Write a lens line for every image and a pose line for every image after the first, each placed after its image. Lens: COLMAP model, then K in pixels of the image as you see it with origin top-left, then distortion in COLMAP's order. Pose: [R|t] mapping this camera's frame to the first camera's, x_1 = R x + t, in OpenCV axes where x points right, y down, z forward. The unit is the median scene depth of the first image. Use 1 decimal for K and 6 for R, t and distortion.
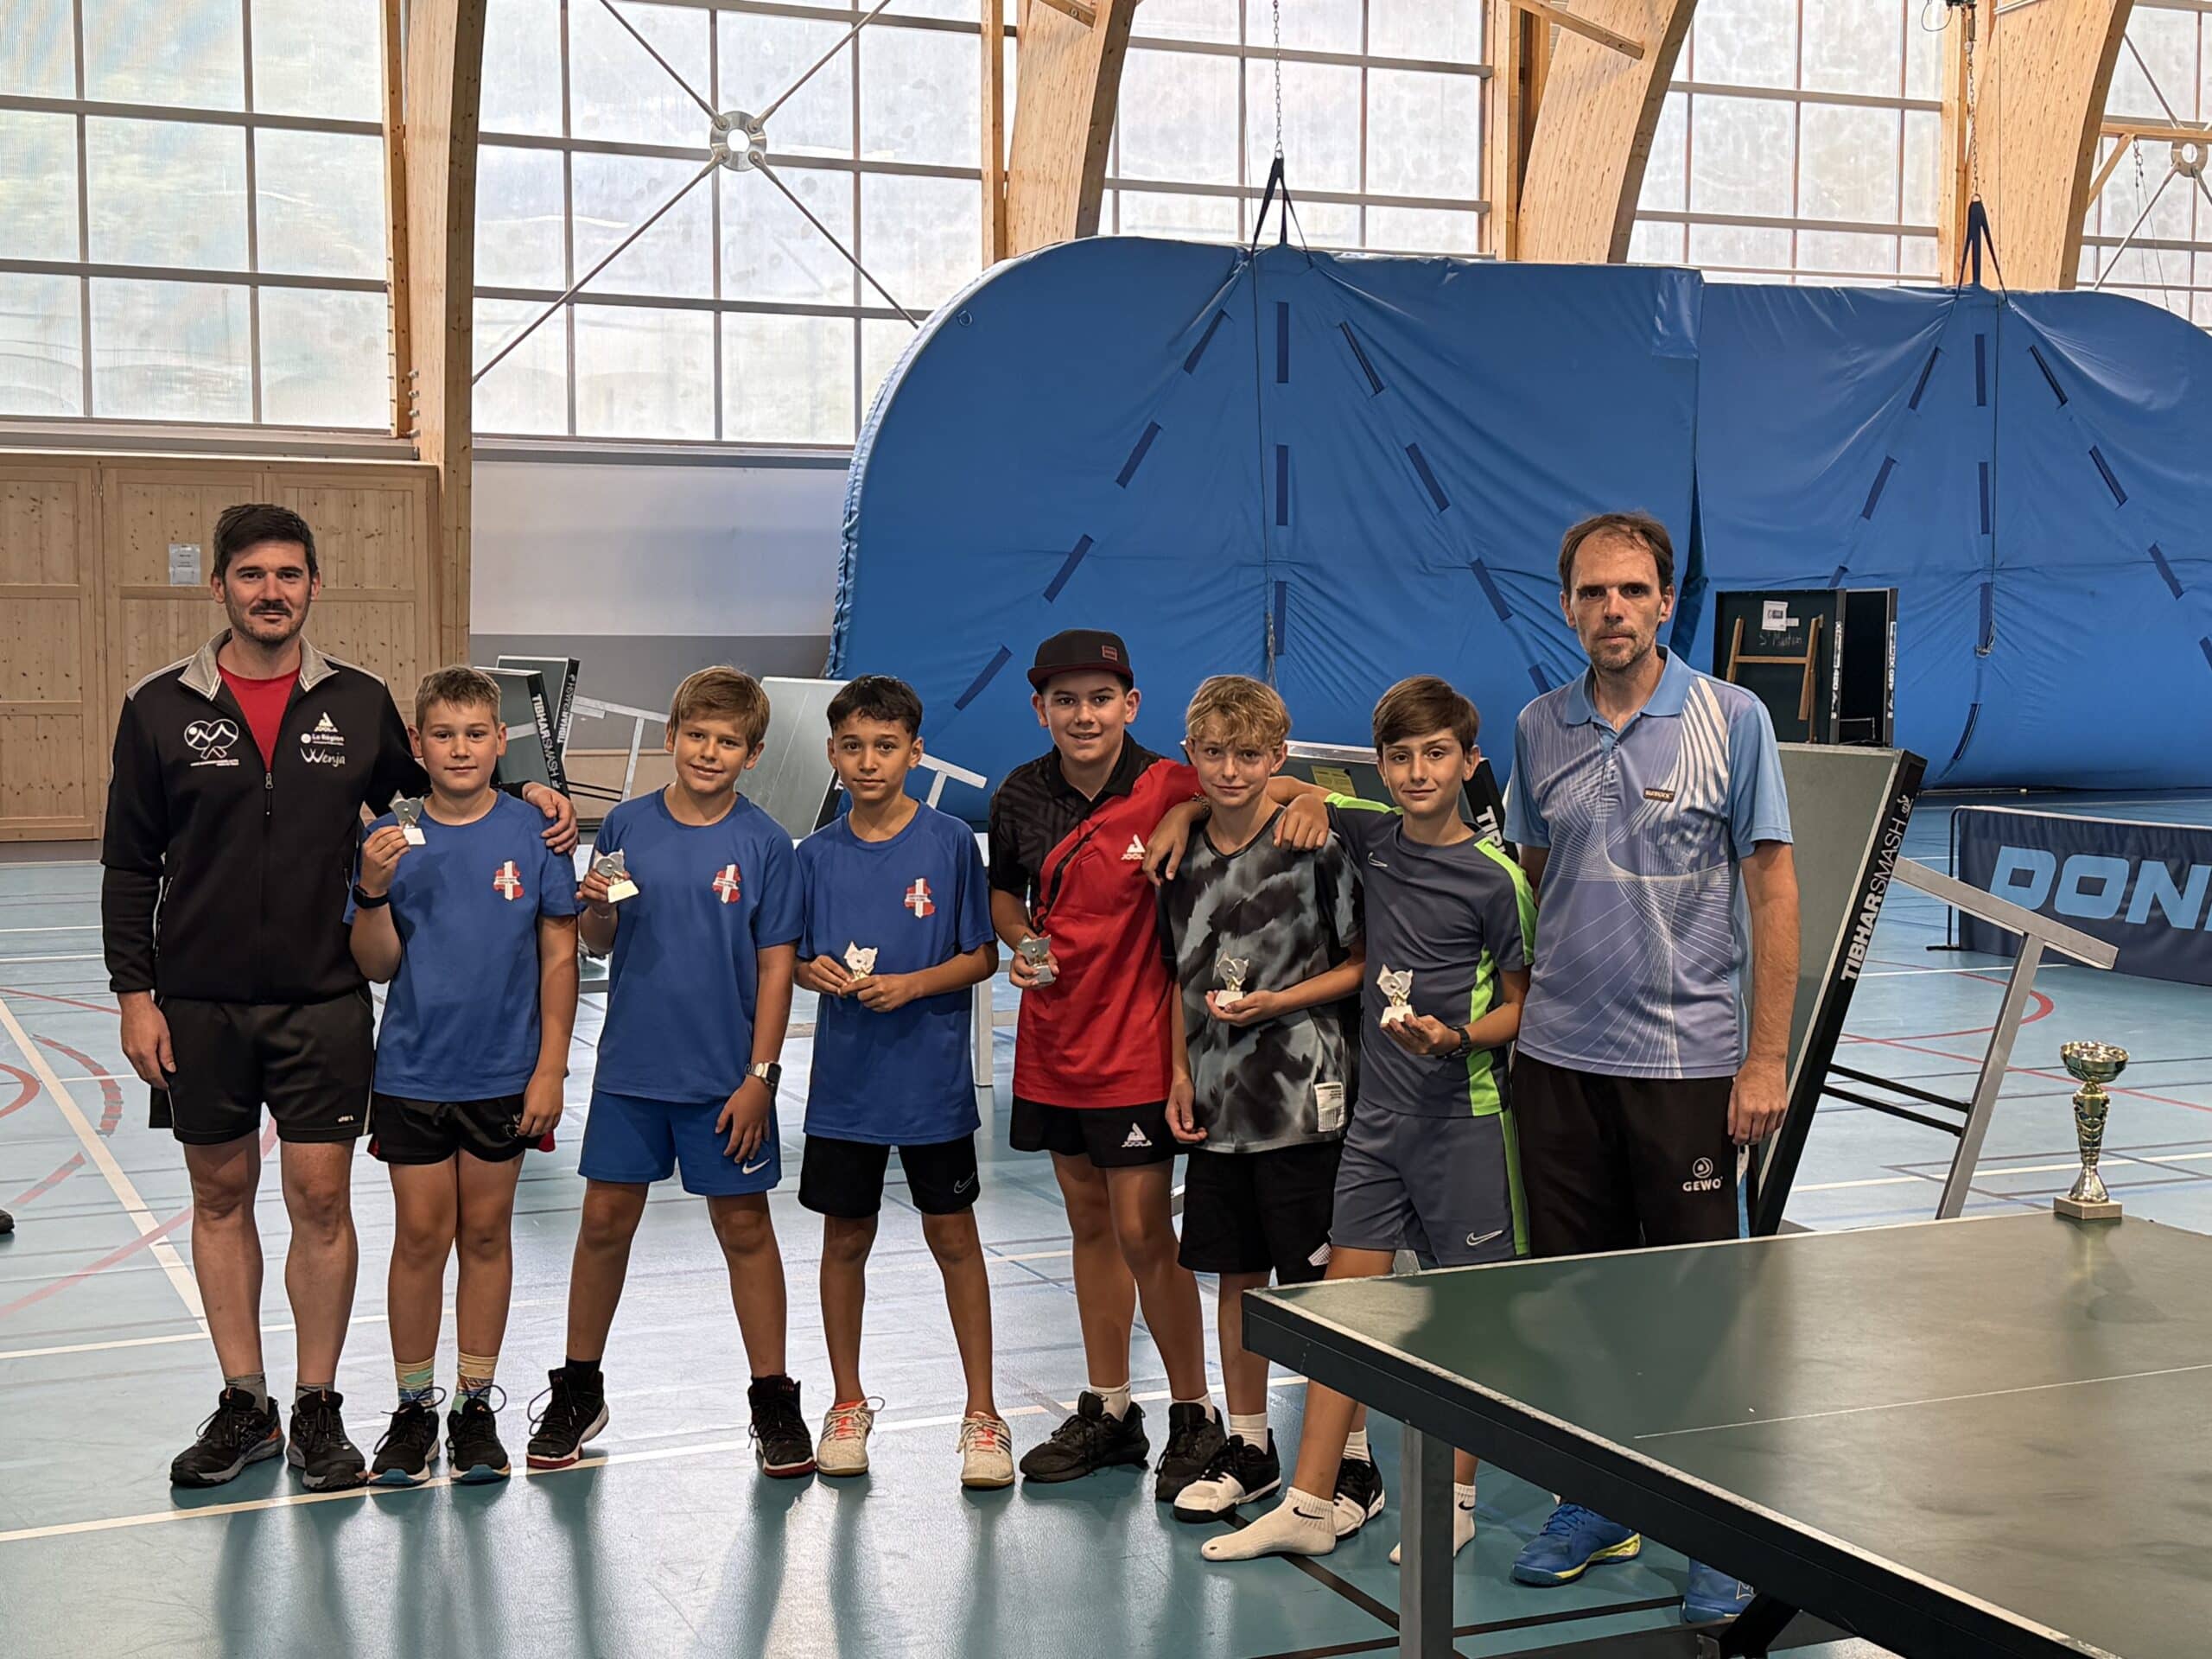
lens RADIAL K [[2997.0, 0, 1112.2], [0, 2997.0, 818.2], [0, 0, 1]] dist [0.201631, -0.415364]
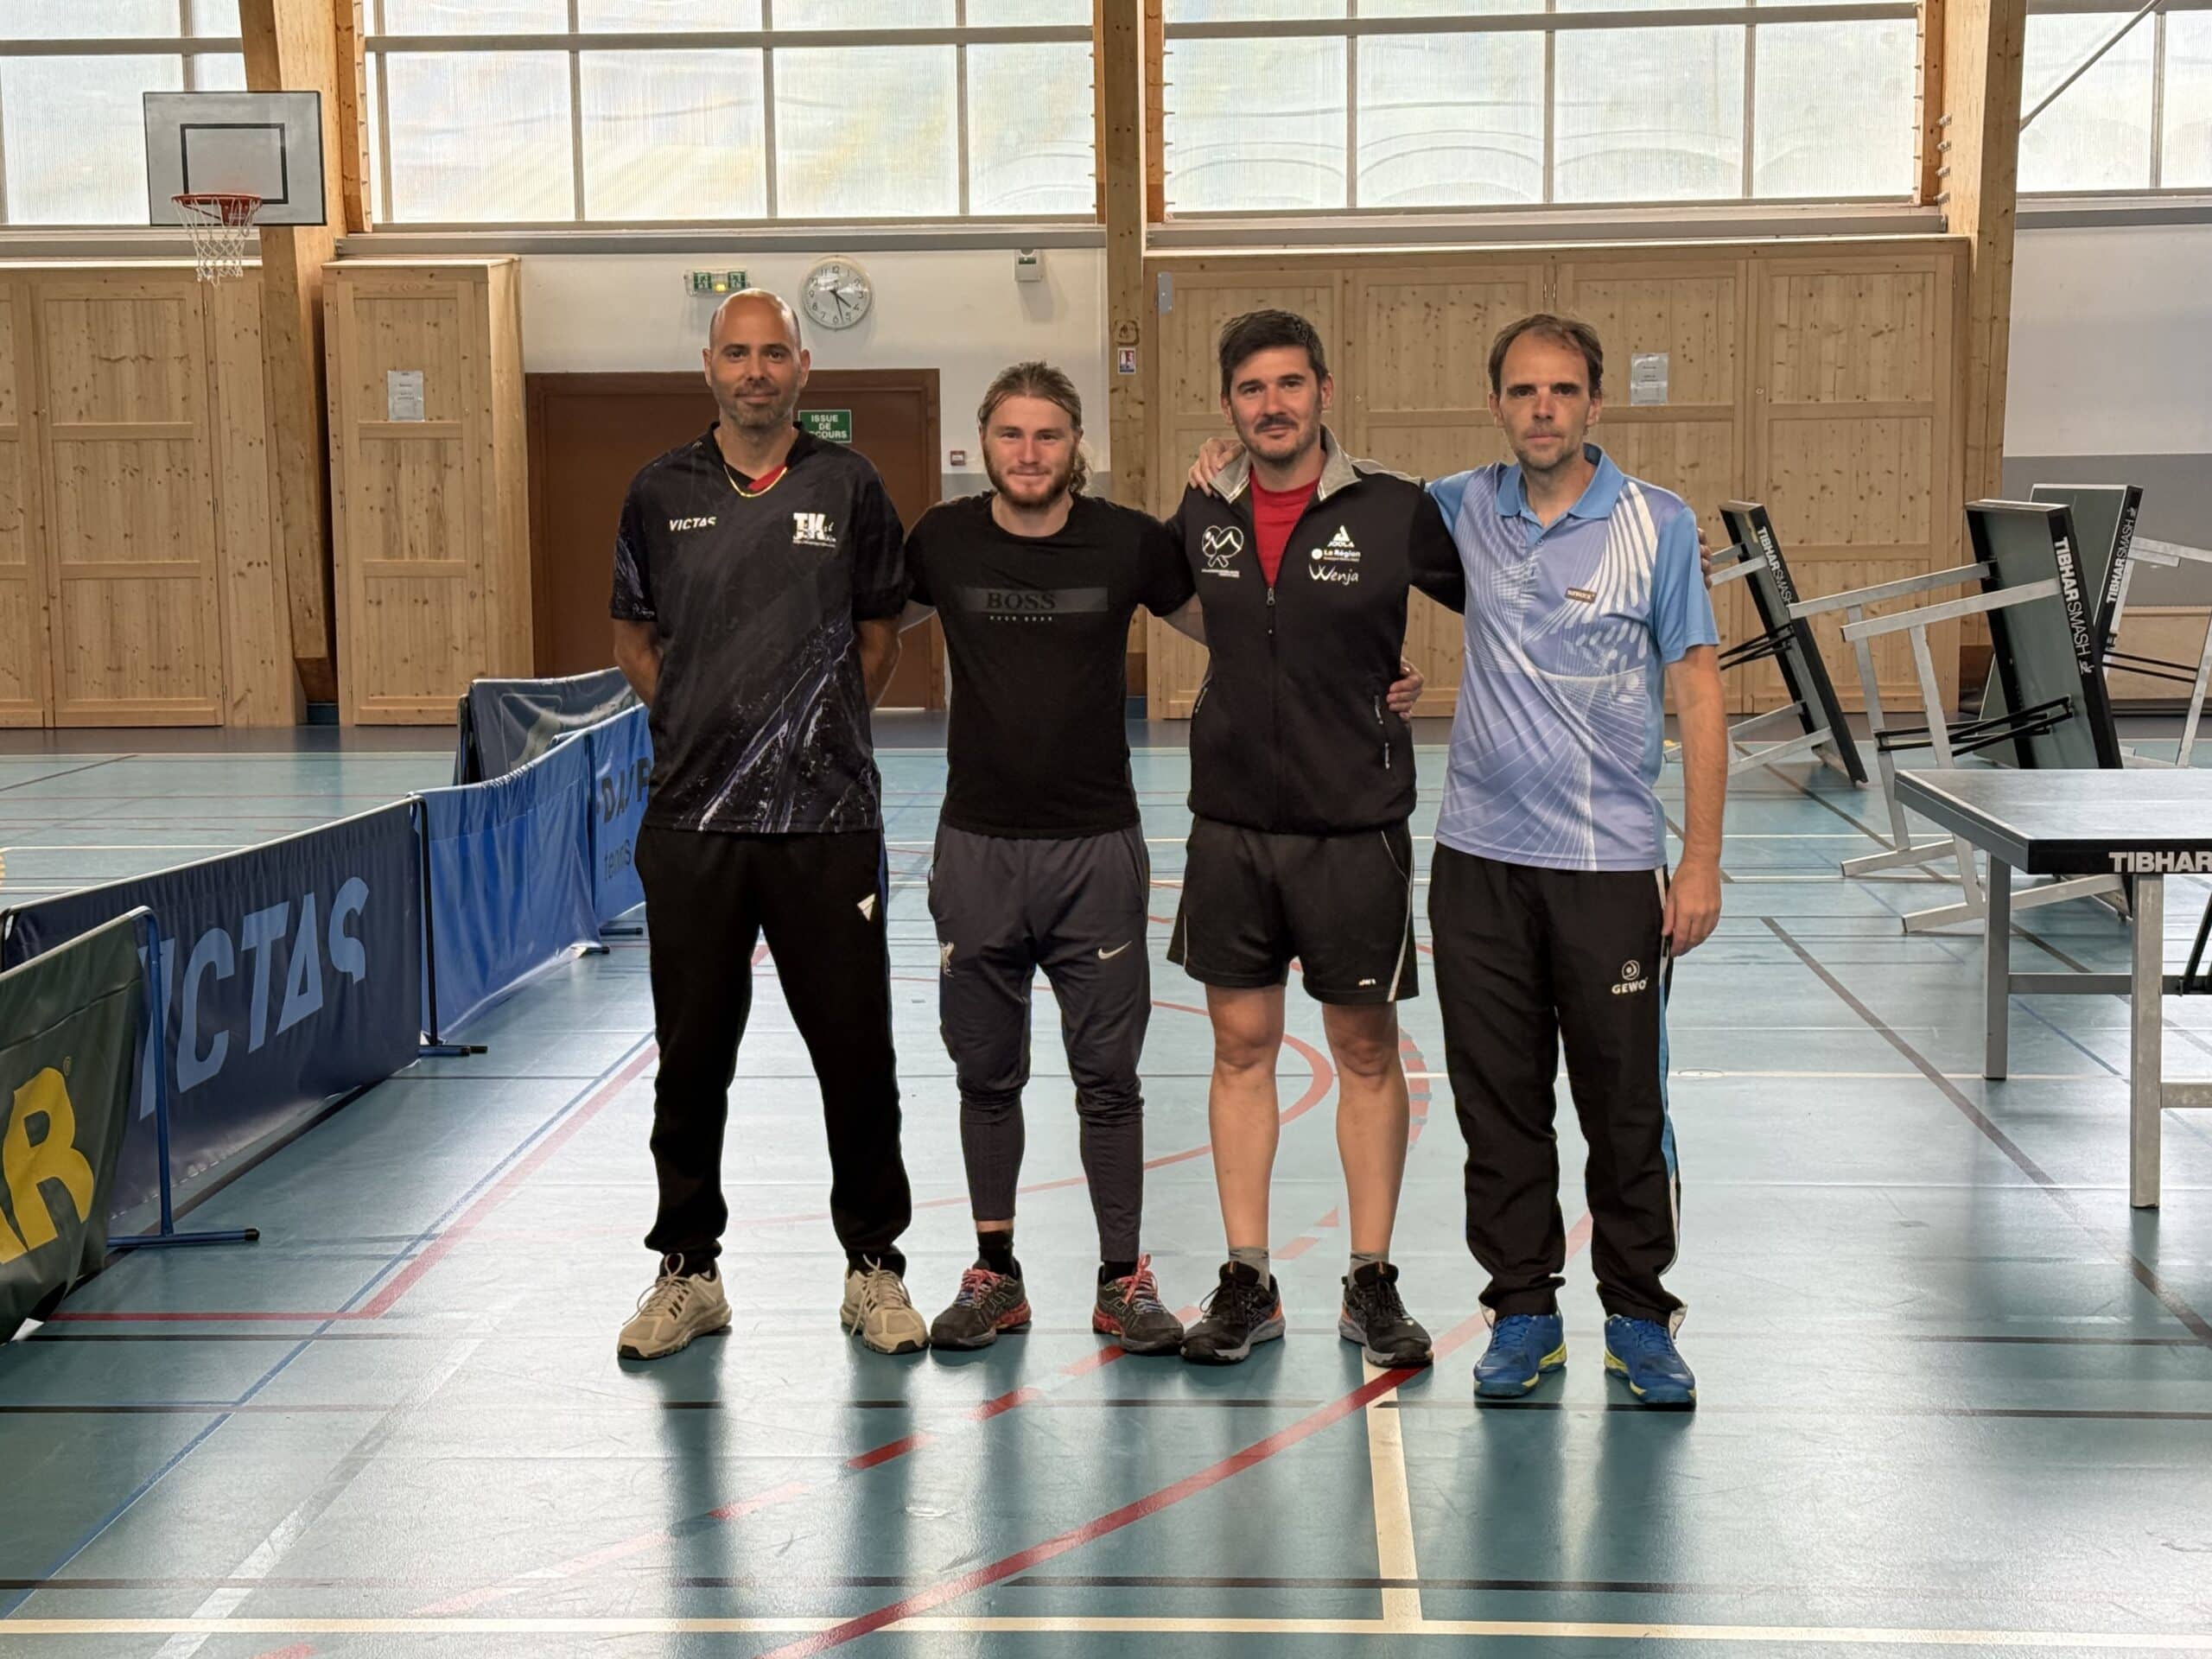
lens RADIAL K [[3399.5, 0, 1077.2], [0, 3399.5, 831.6], [0, 0, 1]] dist [0.176767, -0.256493]
pose [[0.886550, 0.036684, -0.461177, -0.012987], [-0.015438, 0.998642, 0.049758, -0.005304], [0.462376, -0.036994, 0.885912, 0.105328]]
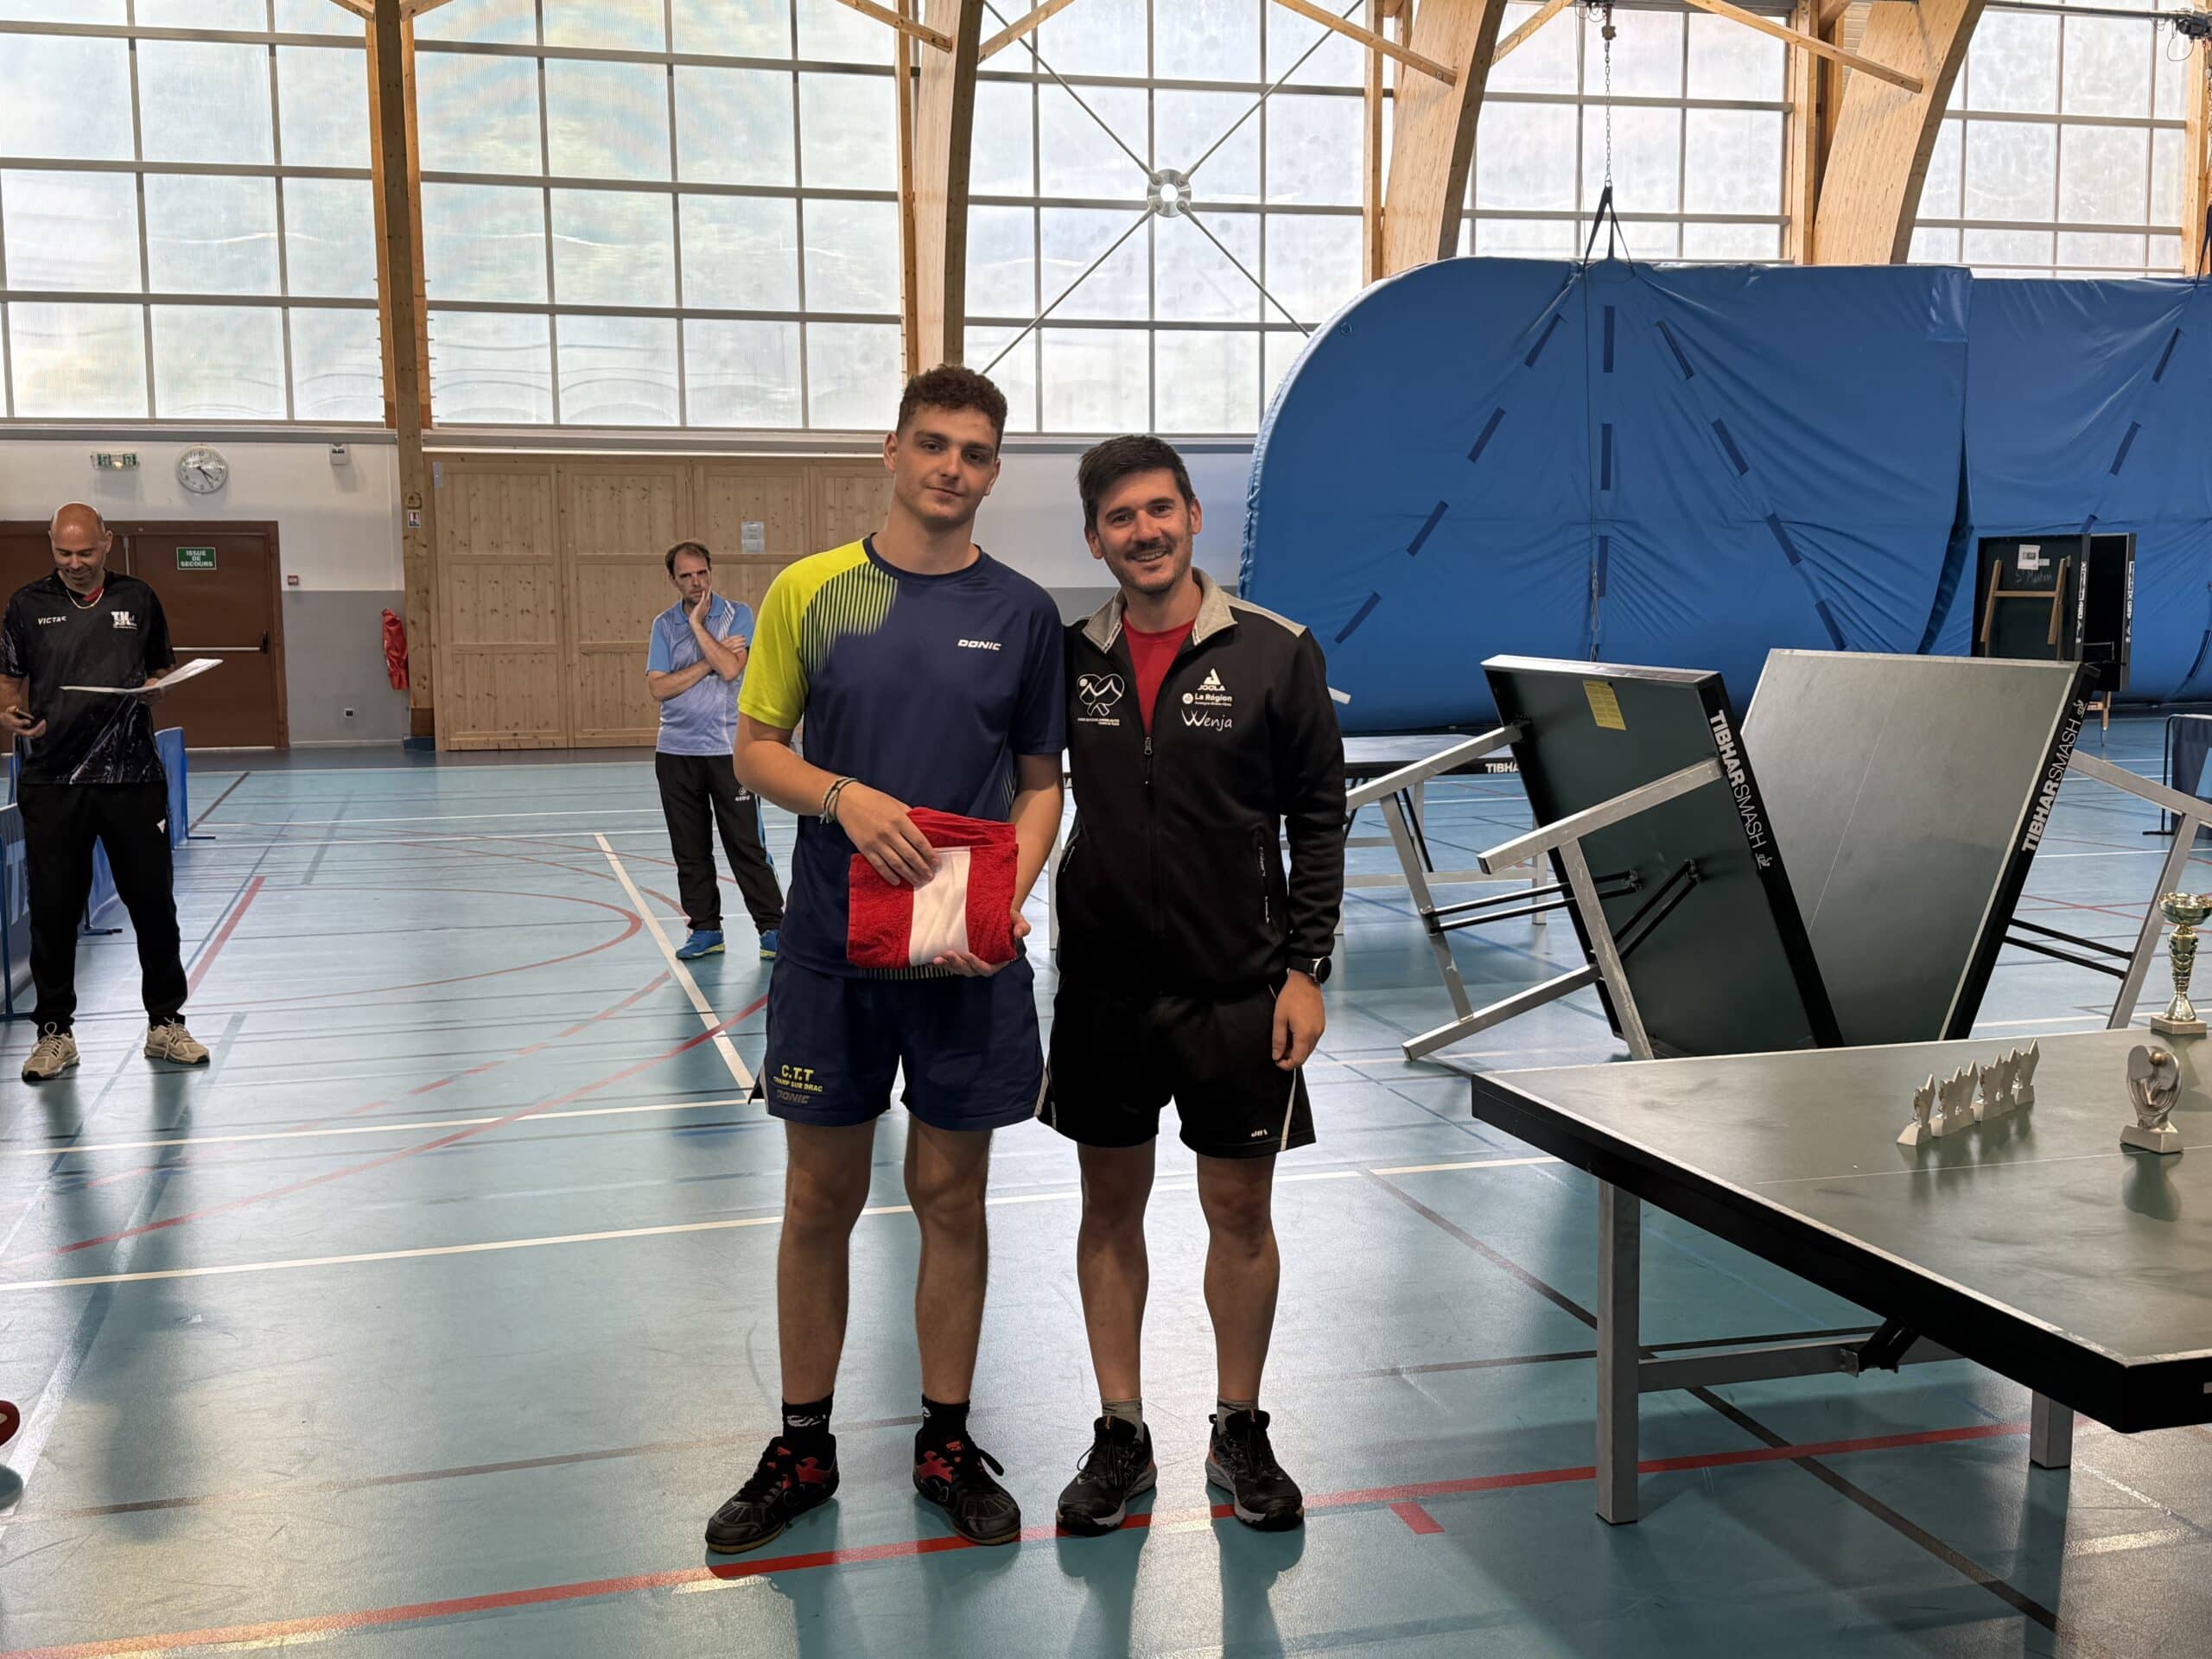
lens RADIAL K [[2380.6, 0, 1099.2], [0, 2380.6, 831.1], [0, 0, 1]] dist [0.211880, -0.488647]
pose [[0.987626, 0.005923, -0.156718, 0.007033], [0.000523, 0.999157, 0.041059, 0.001332], [0.156829, -0.040633, 0.986790, -0.008019]]
